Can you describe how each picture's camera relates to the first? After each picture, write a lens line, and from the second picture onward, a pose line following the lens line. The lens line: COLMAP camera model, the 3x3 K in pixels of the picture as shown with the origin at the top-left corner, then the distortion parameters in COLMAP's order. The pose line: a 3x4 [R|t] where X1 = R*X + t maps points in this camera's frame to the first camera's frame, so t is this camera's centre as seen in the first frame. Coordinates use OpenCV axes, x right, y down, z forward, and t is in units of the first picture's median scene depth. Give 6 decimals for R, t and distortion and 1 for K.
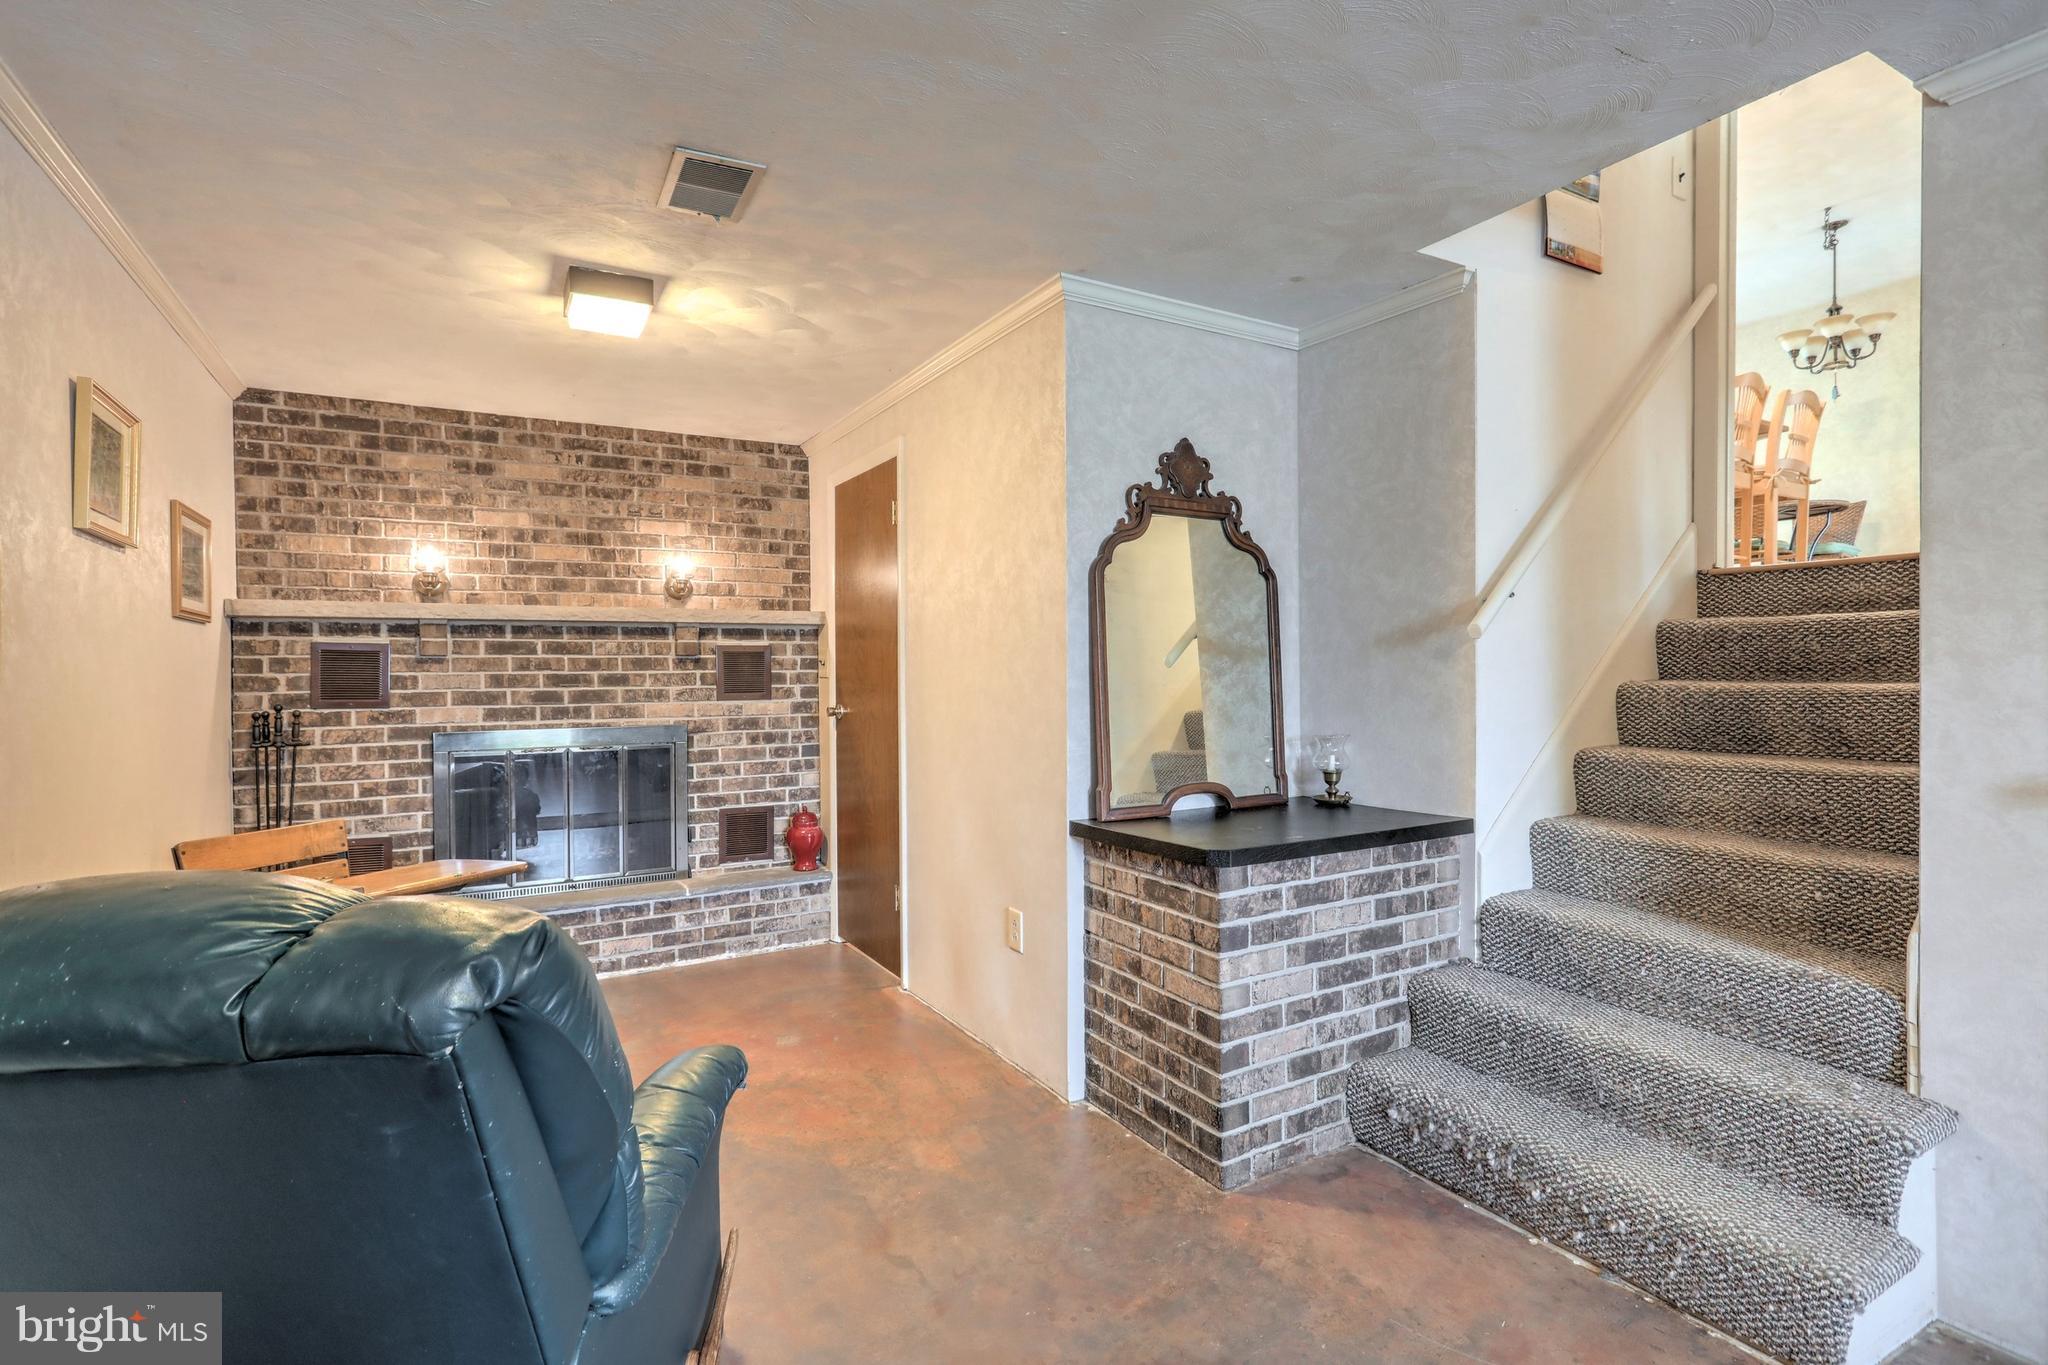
lens RADIAL K [[970.9, 0, 1024.9], [0, 970.9, 677.1], [0, 0, 1]] dist [-0.006214, 0.004054]
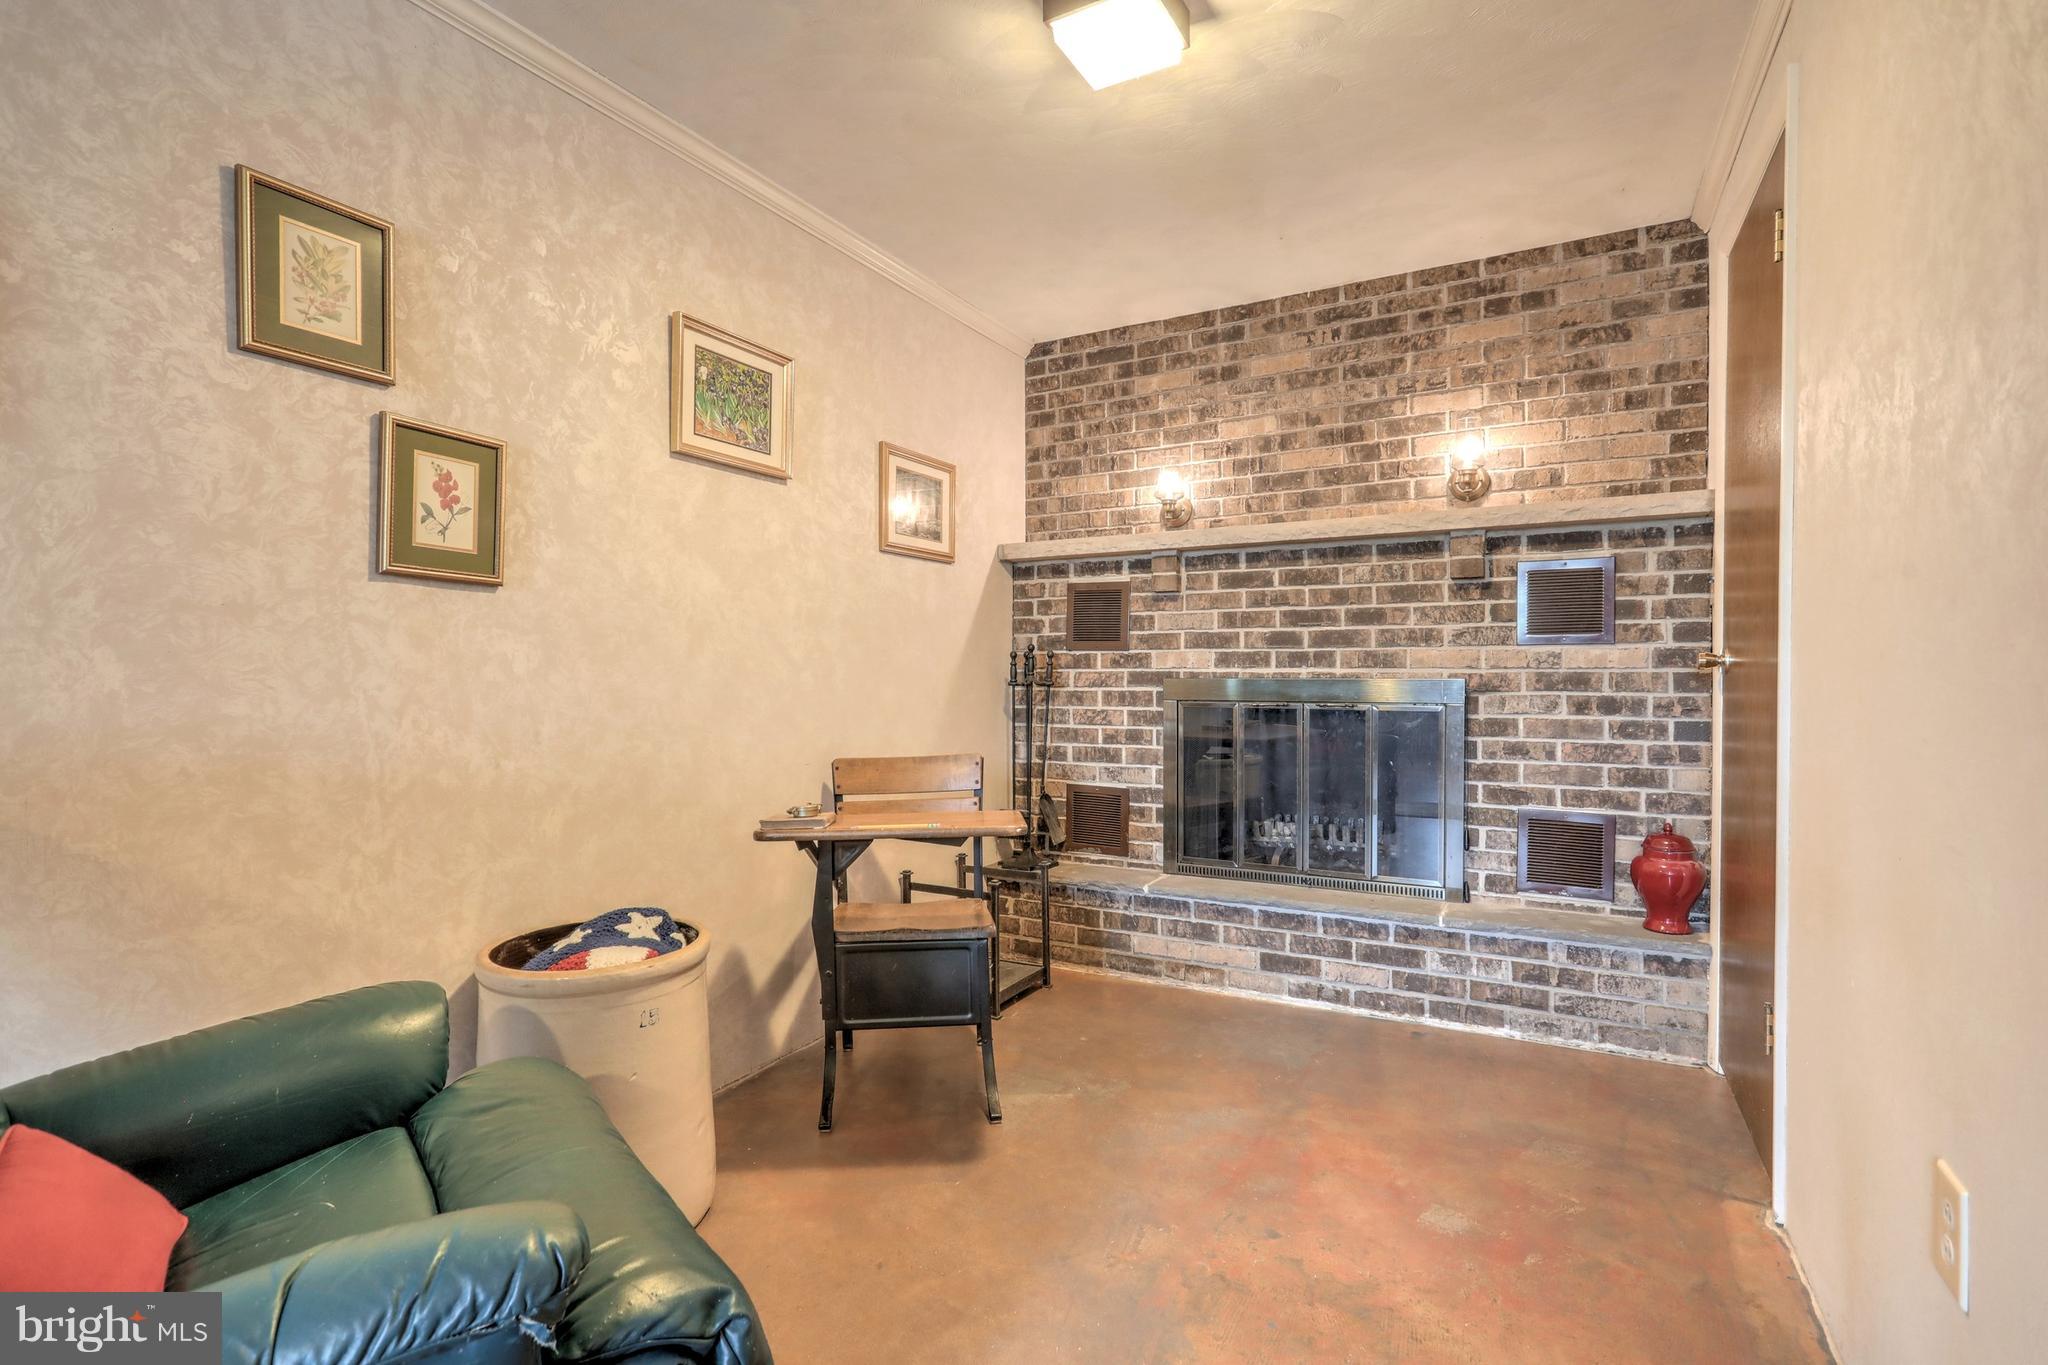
lens RADIAL K [[970.9, 0, 1018.0], [0, 970.9, 683.9], [0, 0, 1]] dist [-0.006214, 0.004054]
pose [[0.508759, 0.017757, -0.860726, 0.084566], [-0.005812, 0.999835, 0.017191, 0.044010], [0.860889, -0.003744, 0.508778, 0.392521]]
